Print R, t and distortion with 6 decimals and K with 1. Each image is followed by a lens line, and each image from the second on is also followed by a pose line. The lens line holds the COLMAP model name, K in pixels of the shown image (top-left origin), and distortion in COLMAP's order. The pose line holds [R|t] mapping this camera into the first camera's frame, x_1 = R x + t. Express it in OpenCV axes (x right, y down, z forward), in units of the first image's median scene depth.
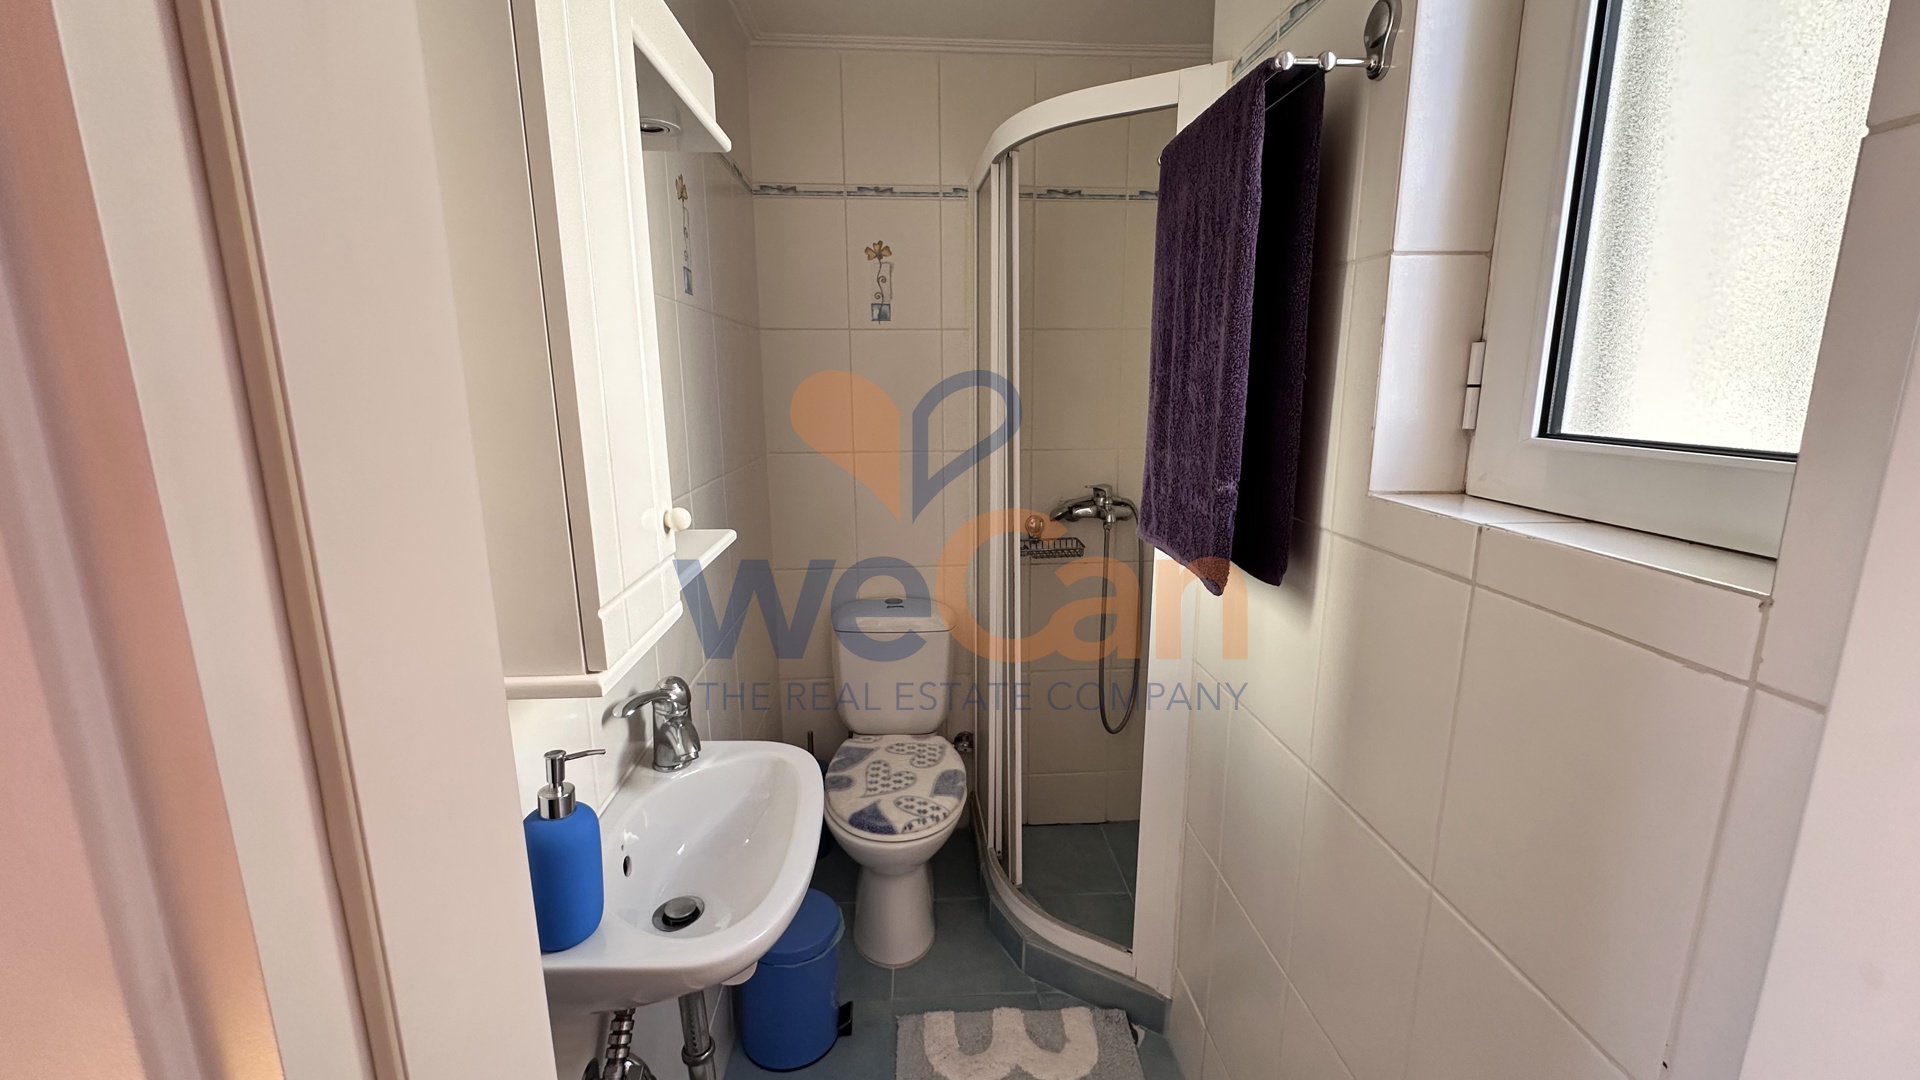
lens RADIAL K [[768.8, 0, 960.8], [0, 768.8, 541.4], [0, 0, 1]] dist [-0.003815, 0.001583]
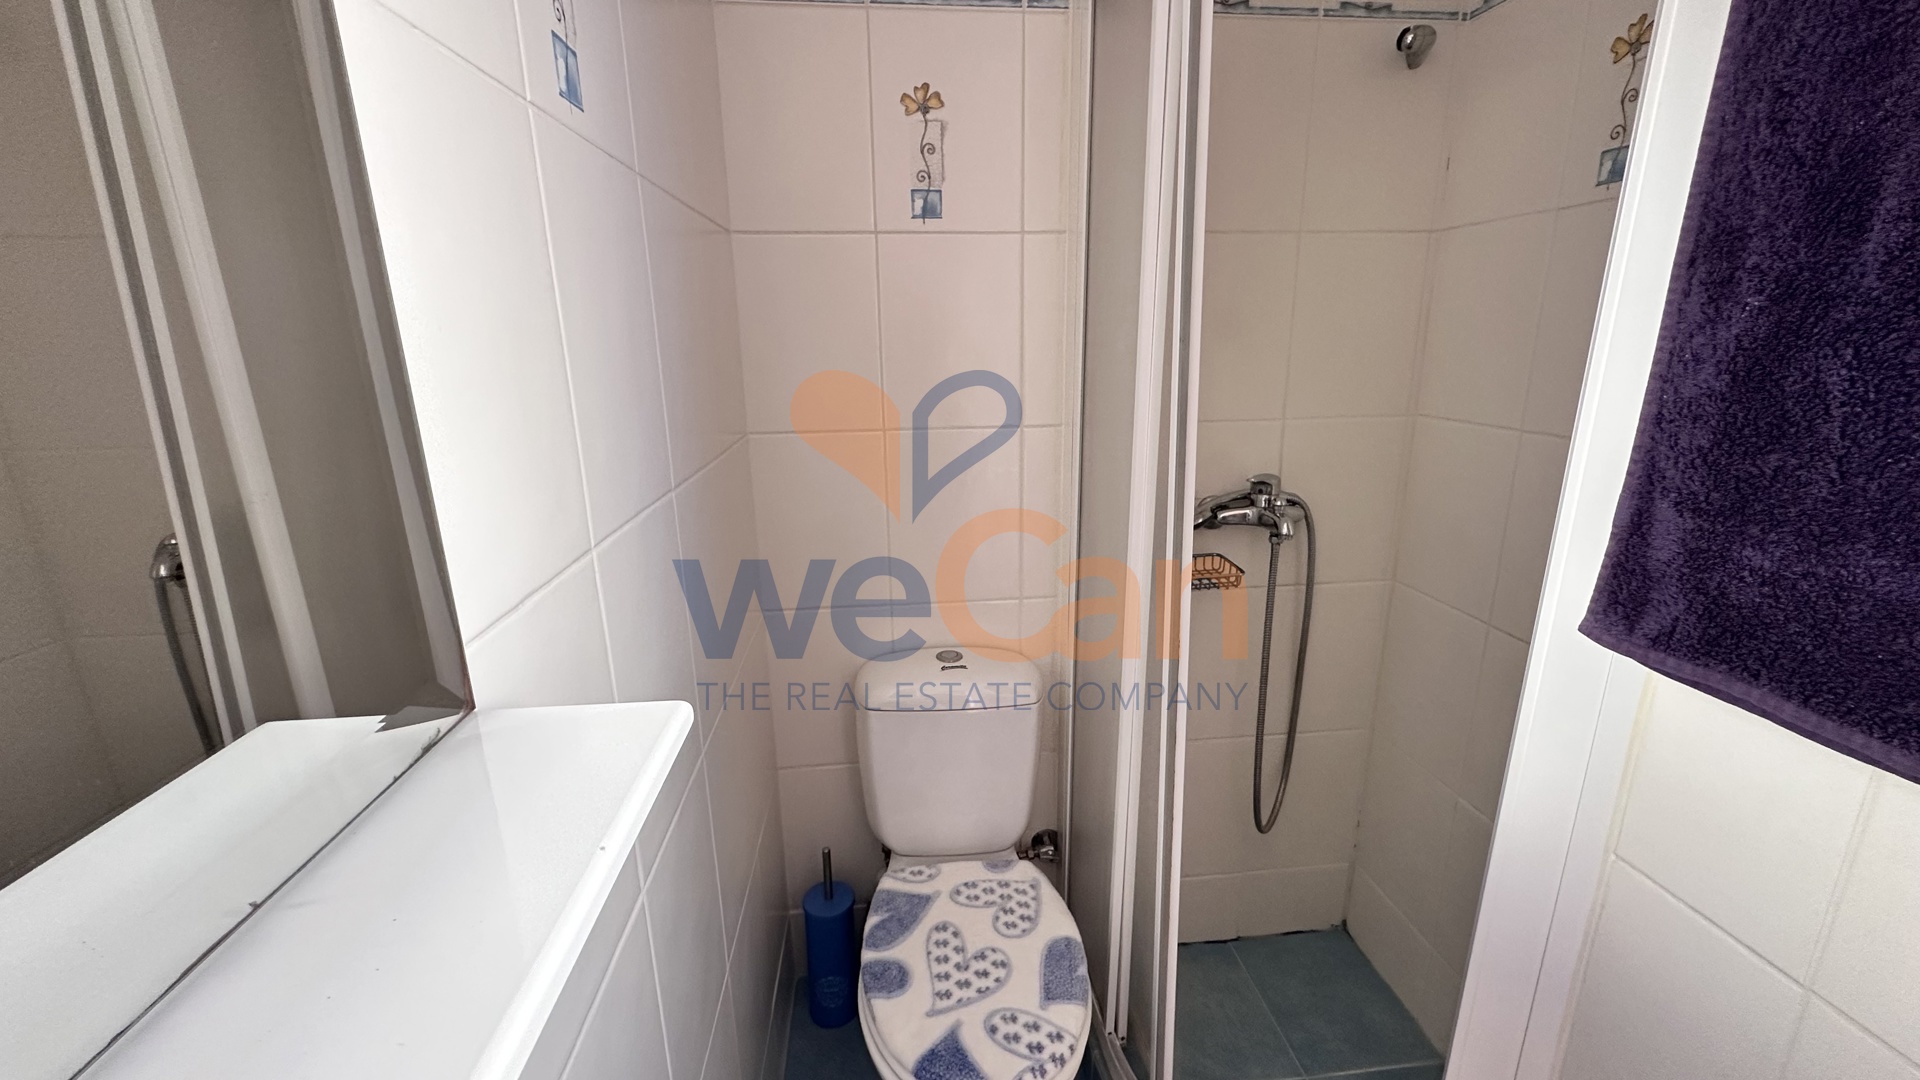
lens RADIAL K [[768.8, 0, 959.0], [0, 768.8, 536.3], [0, 0, 1]] dist [-0.003815, 0.001583]
pose [[0.999394, -0.017345, 0.030181, -0.103348], [0.015577, 0.998205, 0.057831, -0.067020], [-0.031129, -0.057326, 0.997870, 0.372192]]
